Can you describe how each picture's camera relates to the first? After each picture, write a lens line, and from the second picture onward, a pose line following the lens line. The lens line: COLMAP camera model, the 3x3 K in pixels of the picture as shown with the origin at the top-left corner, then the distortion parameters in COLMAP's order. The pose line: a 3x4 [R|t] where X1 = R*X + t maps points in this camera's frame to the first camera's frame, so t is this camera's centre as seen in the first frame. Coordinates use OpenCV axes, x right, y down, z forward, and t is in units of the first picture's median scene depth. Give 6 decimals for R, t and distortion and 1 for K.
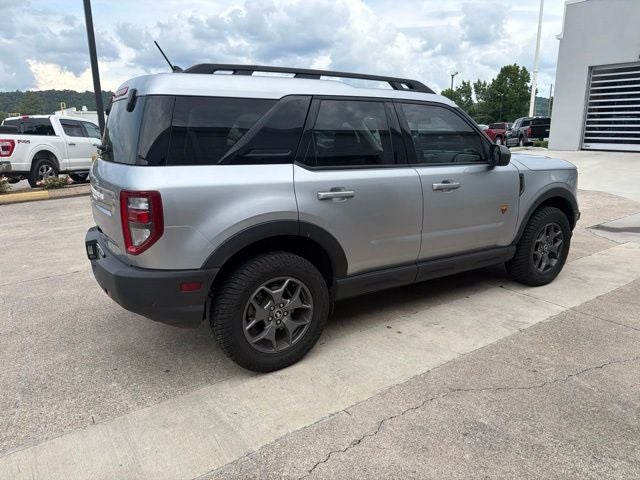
lens RADIAL K [[453.8, 0, 324.6], [0, 453.8, 241.7], [0, 0, 1]] dist [0.000151, -0.008125]
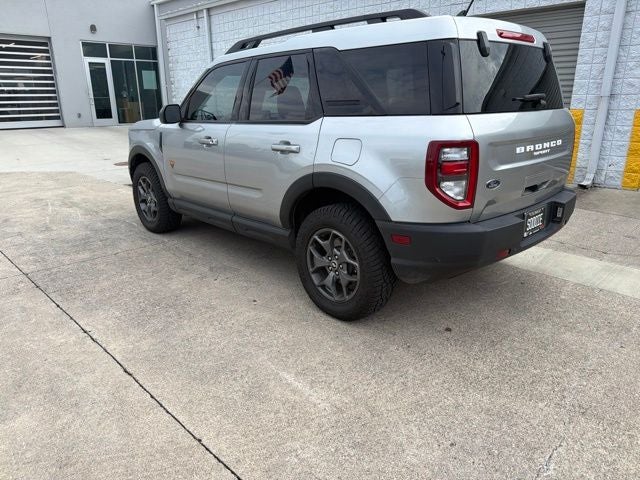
lens RADIAL K [[455.5, 0, 321.4], [0, 455.5, 240.3], [0, 0, 1]] dist [0.003342, -0.010911]
pose [[-0.180040, -0.283700, 0.941860, -1.259861], [0.255626, 0.911115, 0.323303, -0.325267], [-0.949864, 0.298971, -0.091516, 1.464865]]
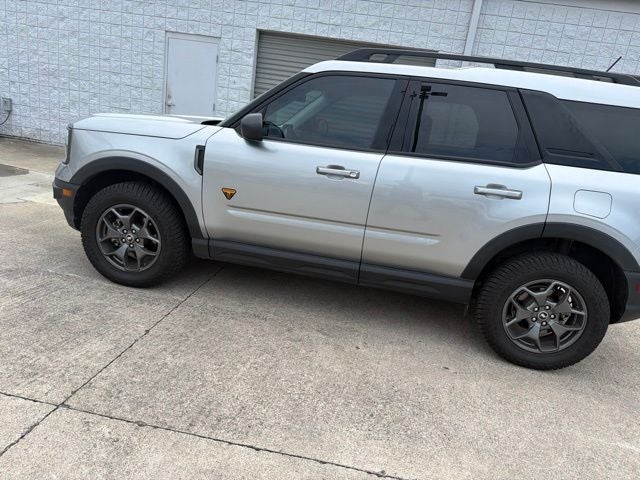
lens RADIAL K [[455.8, 0, 321.7], [0, 455.8, 241.3], [0, 0, 1]] dist [0.004113, -0.012204]
pose [[-0.726598, -0.267952, 0.632658, -0.623235], [0.047816, 0.898863, 0.435614, -0.520841], [-0.685396, 0.346768, -0.640300, 2.198808]]
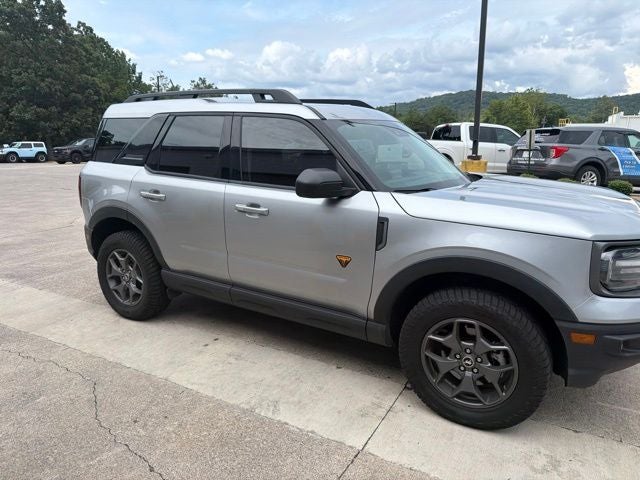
lens RADIAL K [[455.8, 0, 321.7], [0, 455.8, 241.3], [0, 0, 1]] dist [0.004113, -0.012204]
pose [[0.441851, 0.214588, -0.871045, 1.171726], [-0.224863, 0.966464, 0.124030, -0.214742], [0.868450, 0.141063, 0.475286, 0.753888]]
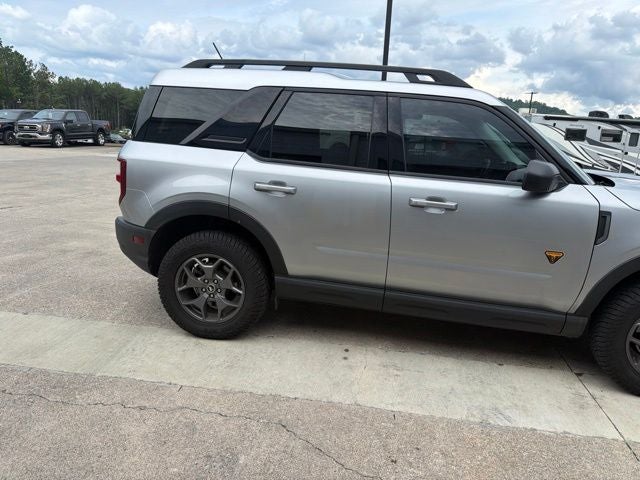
lens RADIAL K [[456.5, 0, 323.5], [0, 456.5, 244.1], [0, 0, 1]] dist [0.001800, -0.008630]
pose [[0.729889, 0.219510, -0.647361, 0.696627], [-0.223983, 0.971554, 0.076902, -0.077512], [0.645828, 0.088868, 0.758294, 0.300337]]
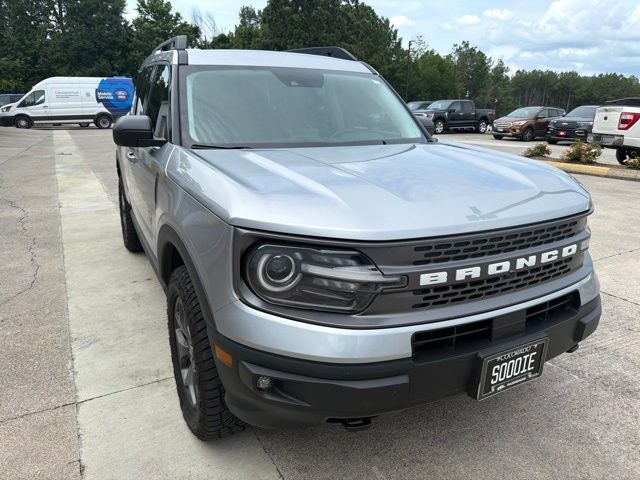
lens RADIAL K [[455.5, 0, 321.4], [0, 455.5, 240.3], [0, 0, 1]] dist [0.003342, -0.010911]
pose [[-0.087376, 0.303721, -0.948746, 1.207226], [-0.261390, 0.912028, 0.316040, -0.375598], [0.961270, 0.275607, -0.000300, 1.488293]]
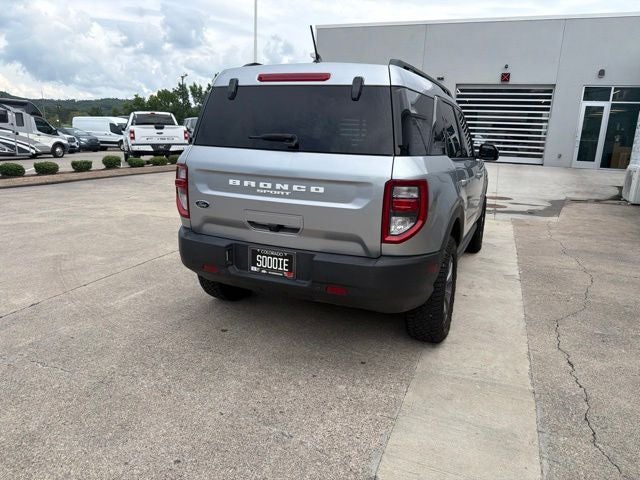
lens RADIAL K [[452.5, 0, 323.0], [0, 452.5, 240.9], [0, 0, 1]] dist [0.002054, -0.008540]
pose [[0.826309, -0.092665, 0.555542, -0.870143], [0.095790, 0.995124, 0.023509, -0.013036], [-0.555012, 0.033790, 0.831156, 0.199902]]
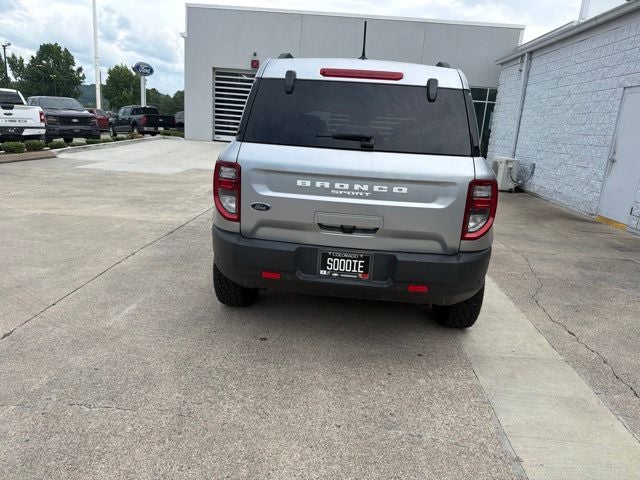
lens RADIAL K [[450.7, 0, 322.4], [0, 450.7, 243.8], [0, 0, 1]] dist [0.020471, -0.030652]
pose [[0.610154, -0.149761, 0.778000, -1.148543], [0.125430, 0.987847, 0.091787, -0.082267], [-0.782291, 0.041580, 0.621523, 0.482397]]
